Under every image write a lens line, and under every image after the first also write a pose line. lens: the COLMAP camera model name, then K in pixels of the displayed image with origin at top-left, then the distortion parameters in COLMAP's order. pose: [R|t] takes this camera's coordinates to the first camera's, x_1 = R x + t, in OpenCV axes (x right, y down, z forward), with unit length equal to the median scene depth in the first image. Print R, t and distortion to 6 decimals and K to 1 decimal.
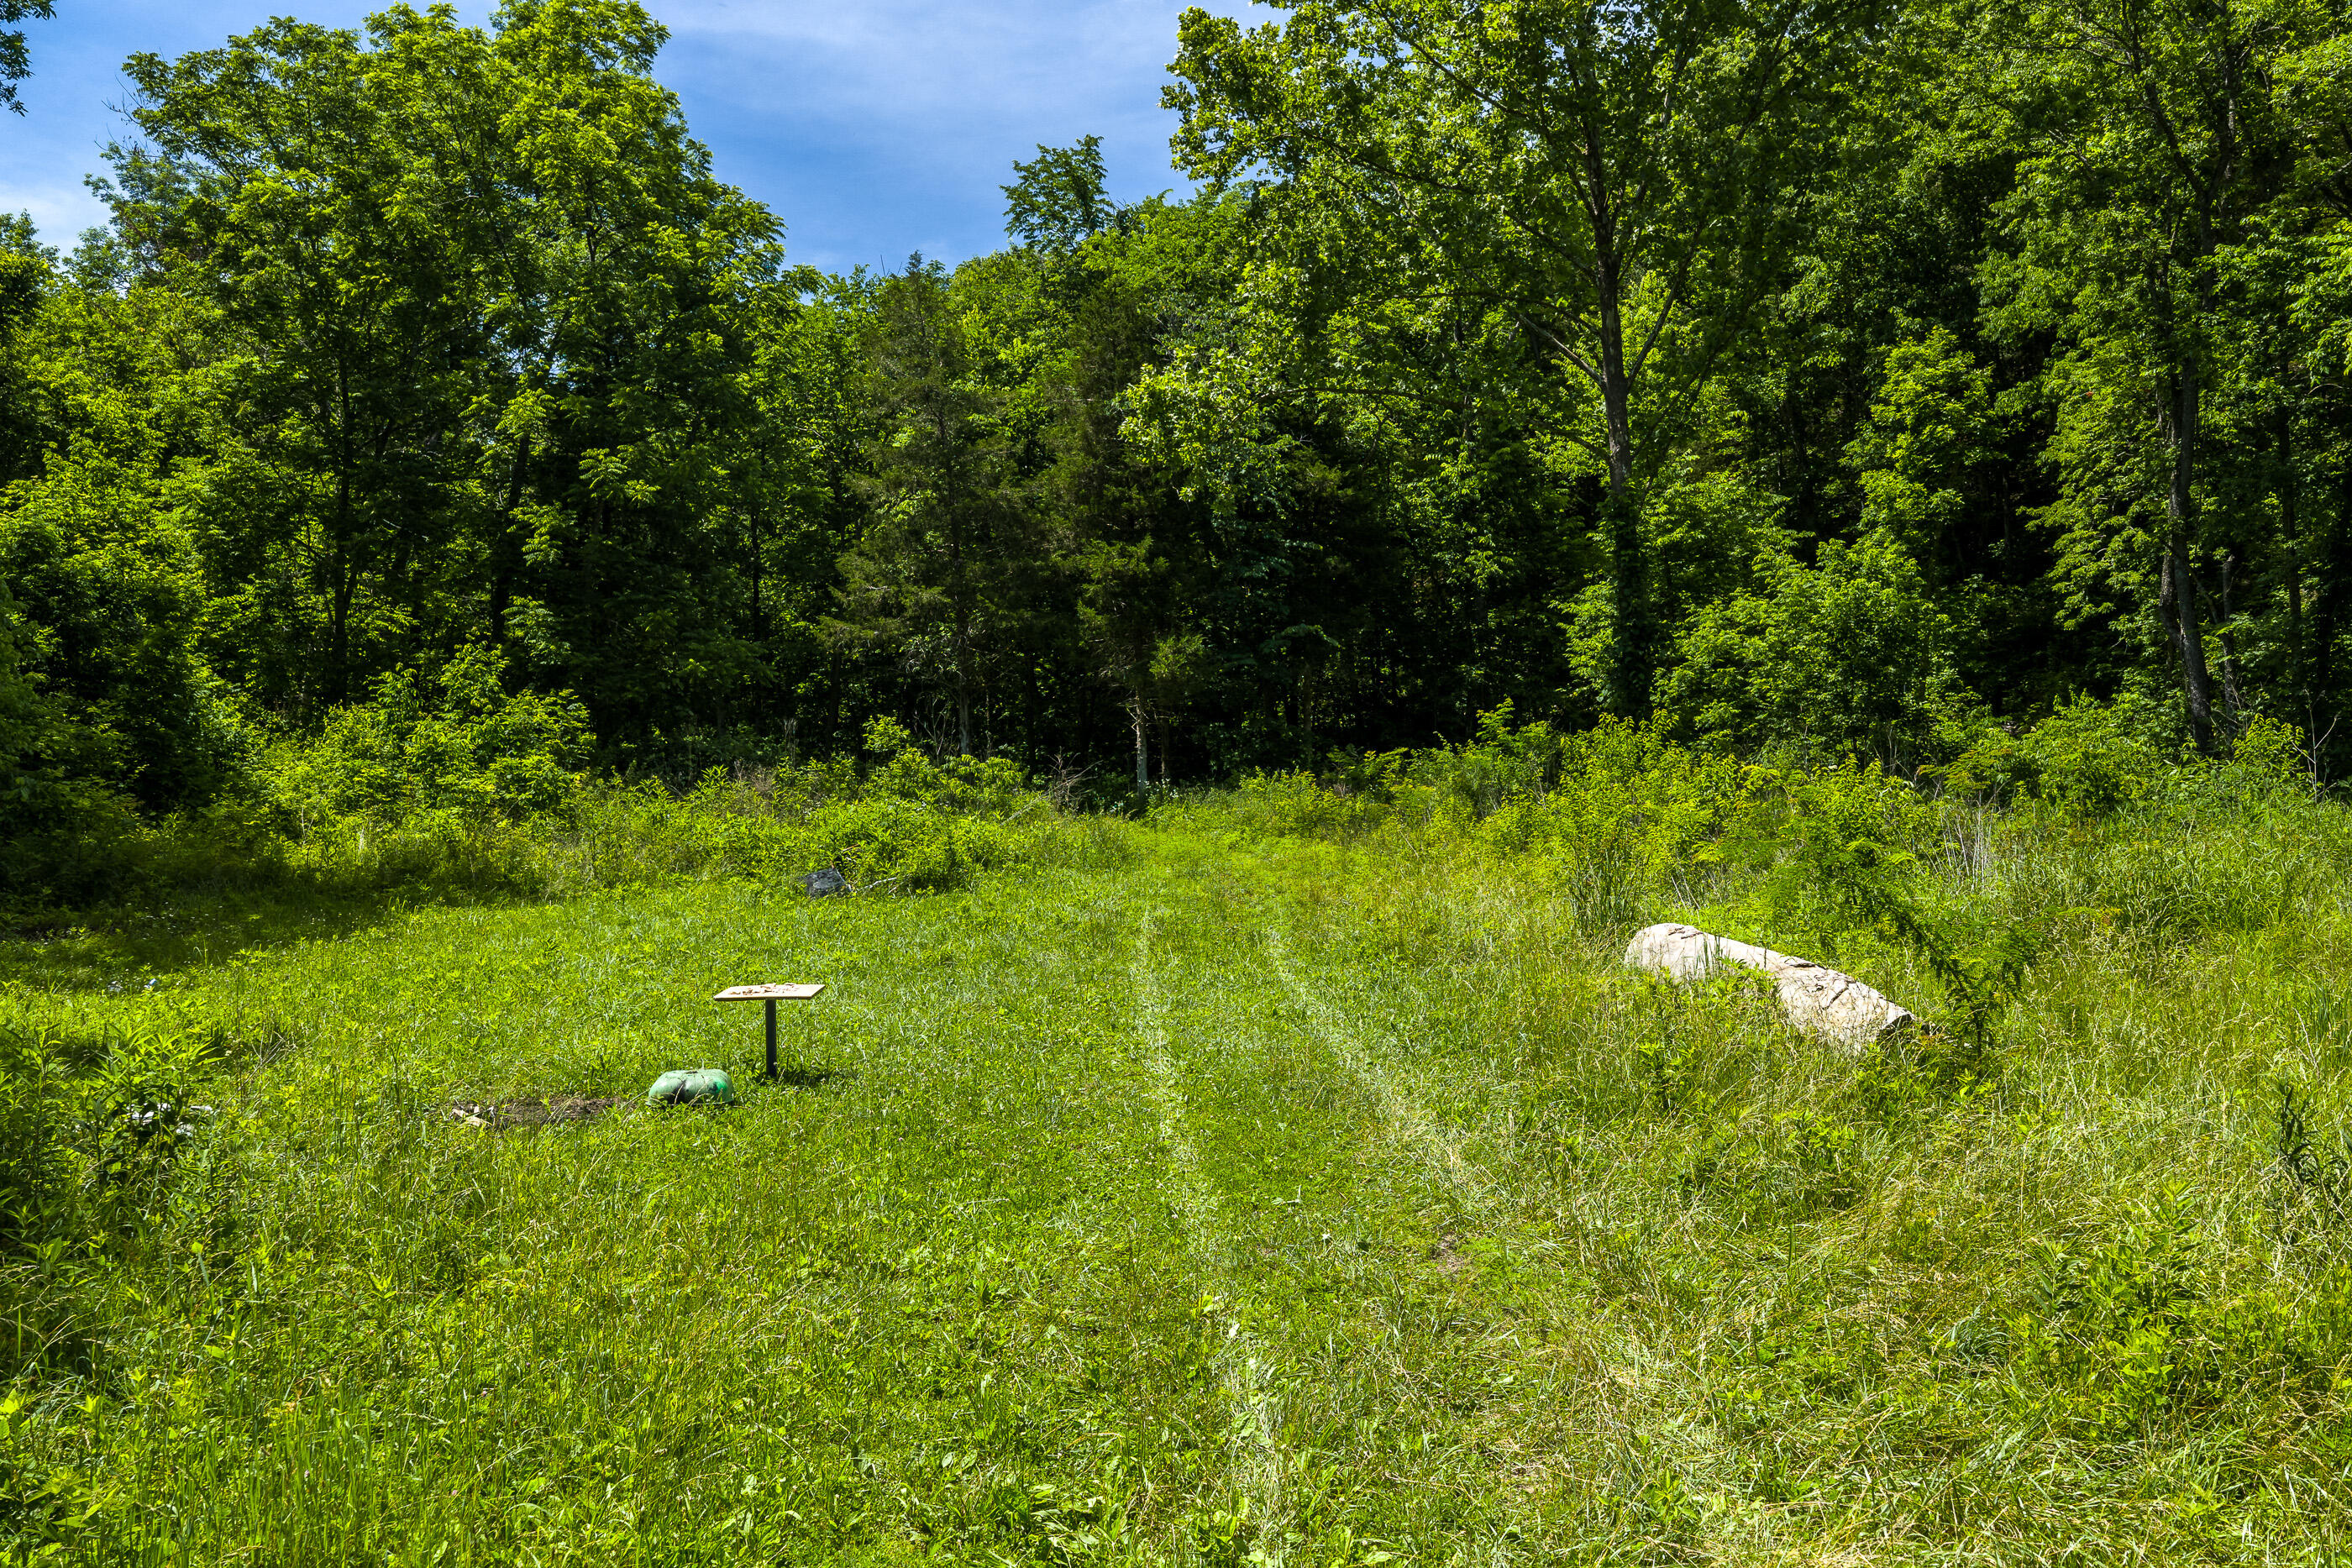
lens RADIAL K [[1938.6, 0, 1182.7], [0, 1938.6, 786.2], [0, 0, 1]] dist [0.016866, -0.021378]
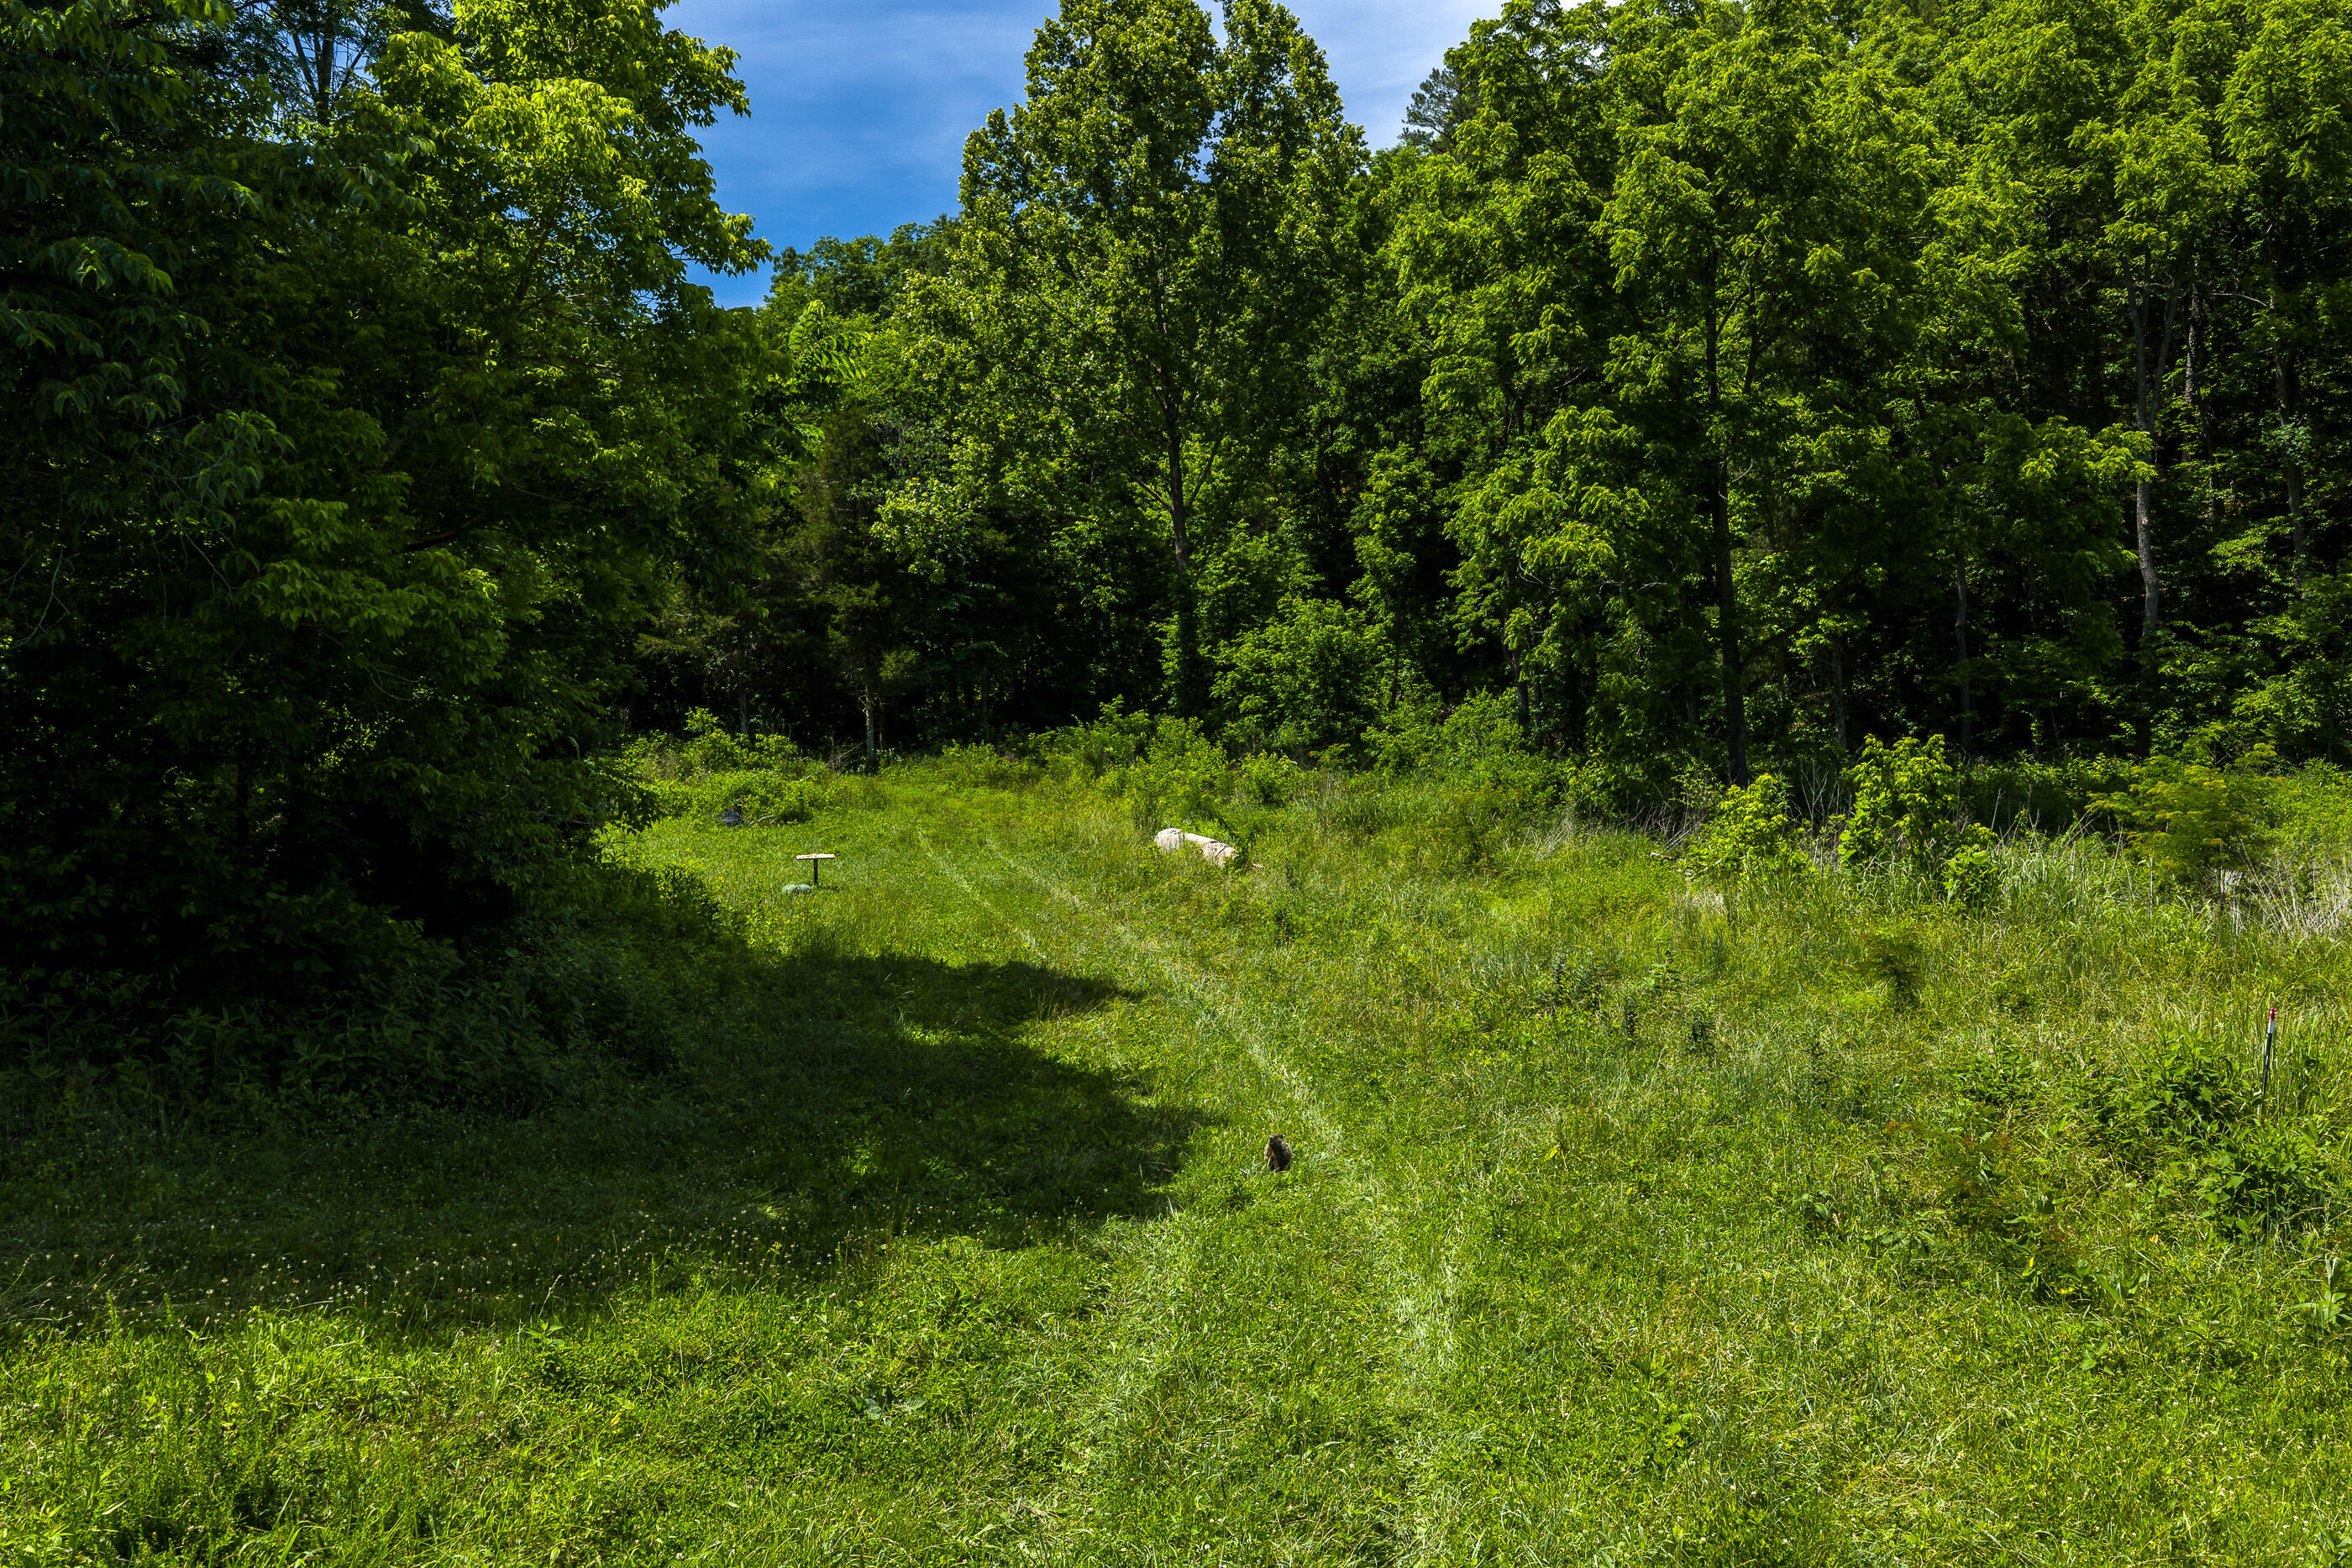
lens RADIAL K [[1938.6, 0, 1177.2], [0, 1938.6, 784.5], [0, 0, 1]] dist [0.016866, -0.021378]
pose [[0.983563, -0.011391, 0.180204, -0.062472], [0.005979, 0.999515, 0.030550, -0.020323], [-0.180465, -0.028971, 0.983155, -0.503165]]
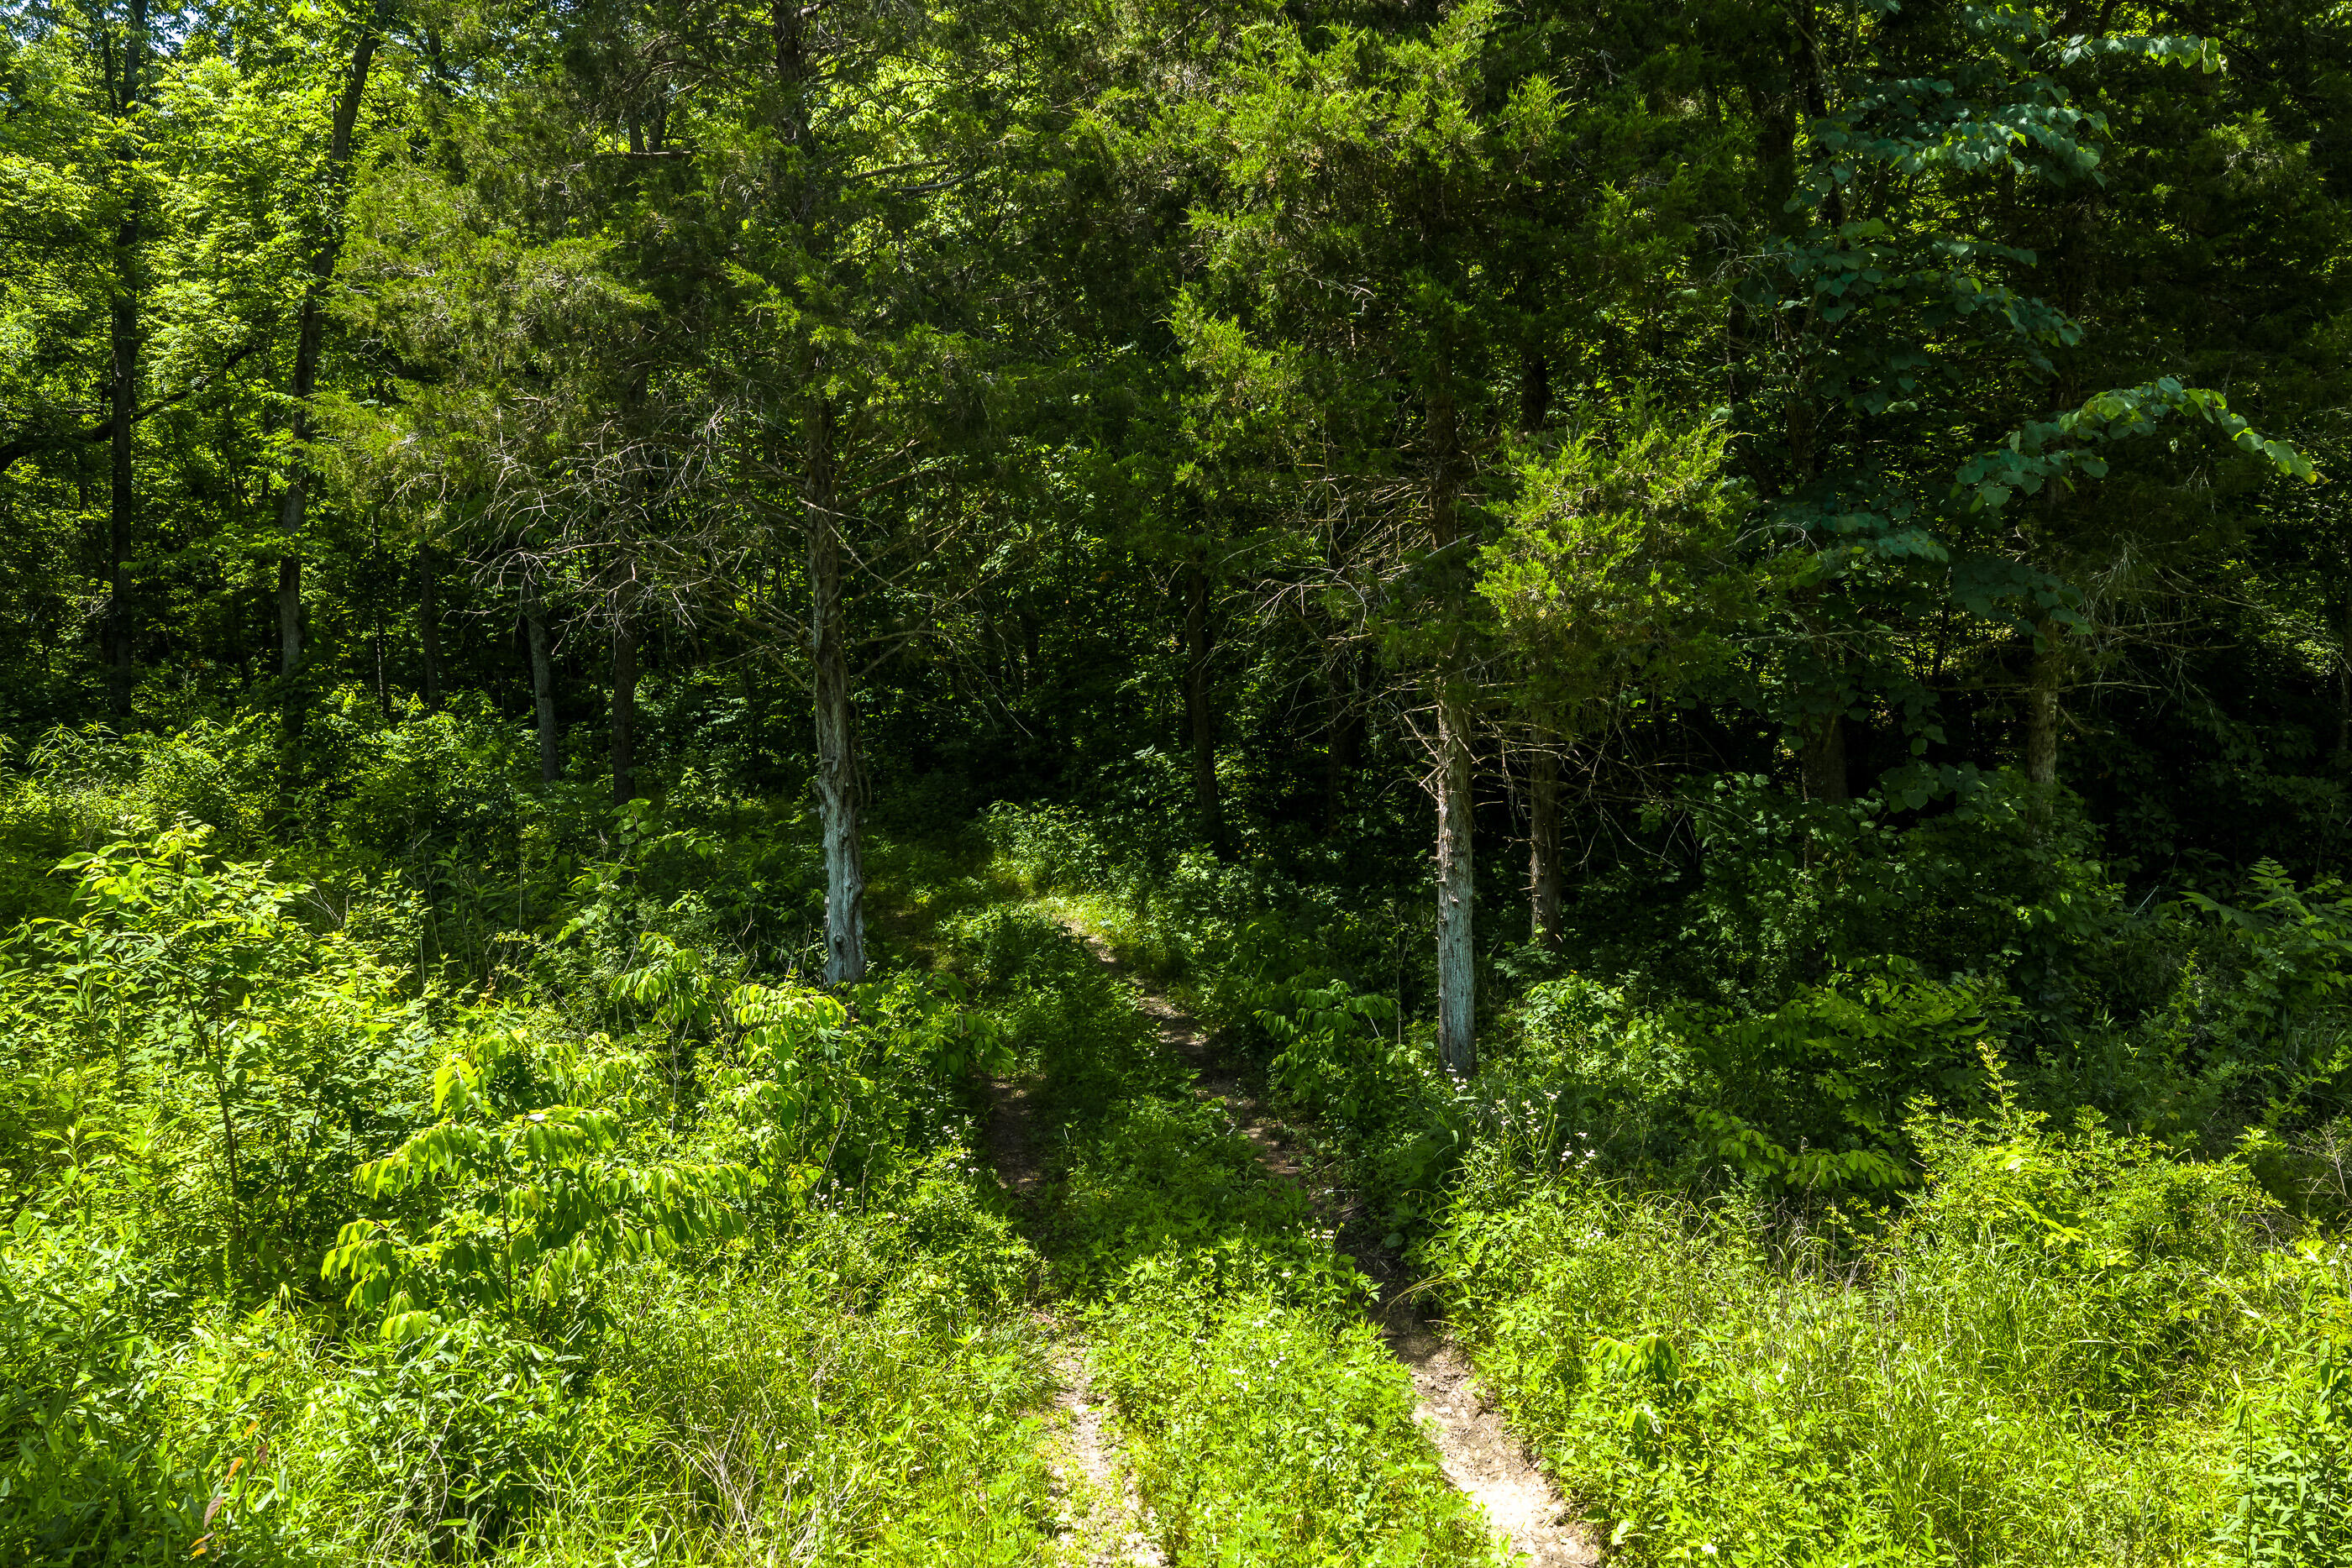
lens RADIAL K [[1938.6, 0, 1182.5], [0, 1938.6, 781.1], [0, 0, 1]] dist [0.016866, -0.021378]
pose [[0.982381, 0.016351, -0.186172, -0.008656], [-0.004703, 0.998012, 0.062841, -0.053085], [0.186830, -0.060858, 0.980505, 0.798464]]
